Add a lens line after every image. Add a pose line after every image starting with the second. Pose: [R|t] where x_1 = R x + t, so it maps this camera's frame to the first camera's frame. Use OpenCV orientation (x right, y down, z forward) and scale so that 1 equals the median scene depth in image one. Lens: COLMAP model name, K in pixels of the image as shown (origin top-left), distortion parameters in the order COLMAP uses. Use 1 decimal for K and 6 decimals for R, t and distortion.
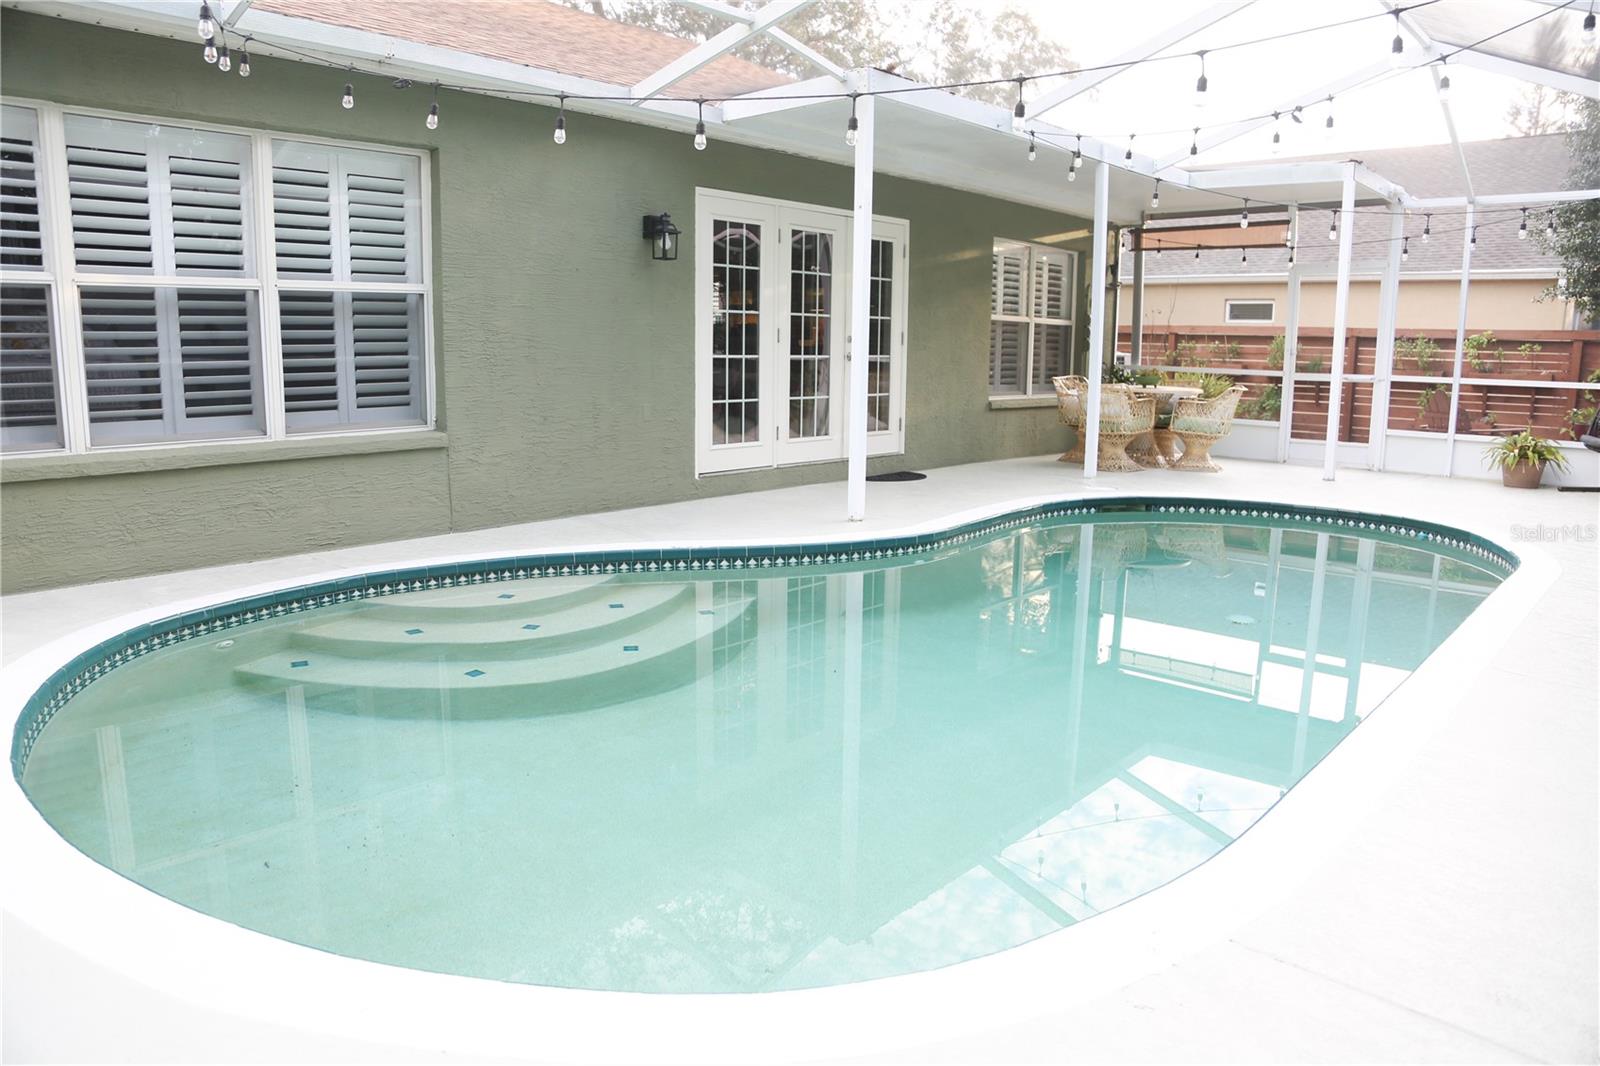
lens RADIAL K [[1056.3, 0, 800.0], [0, 1056.3, 533.0], [0, 0, 1]] dist [-0.132909, 0.066948]
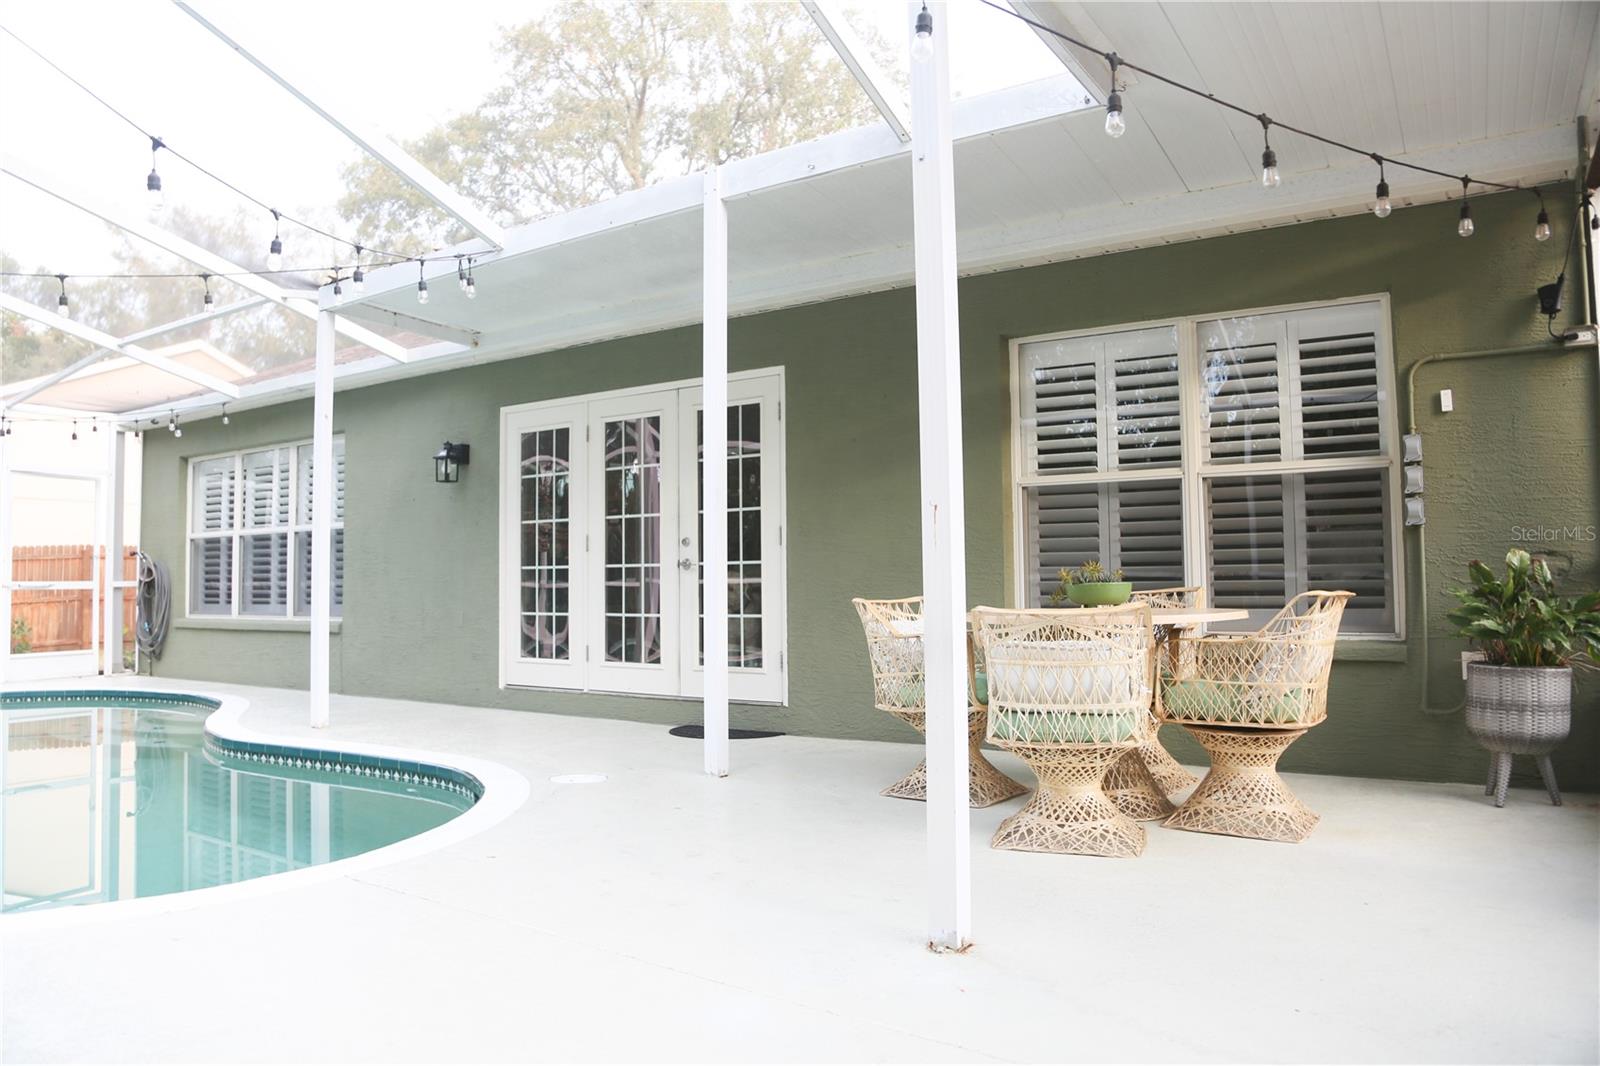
lens RADIAL K [[1103.9, 0, 709.8], [0, 1103.9, 532.4], [0, 0, 1]] dist [-0.126093, 0.000120]
pose [[0.116727, -0.033498, -0.992599, 0.880563], [-0.142569, 0.988515, -0.050126, -0.158378], [0.982878, 0.147365, 0.110611, 0.954899]]
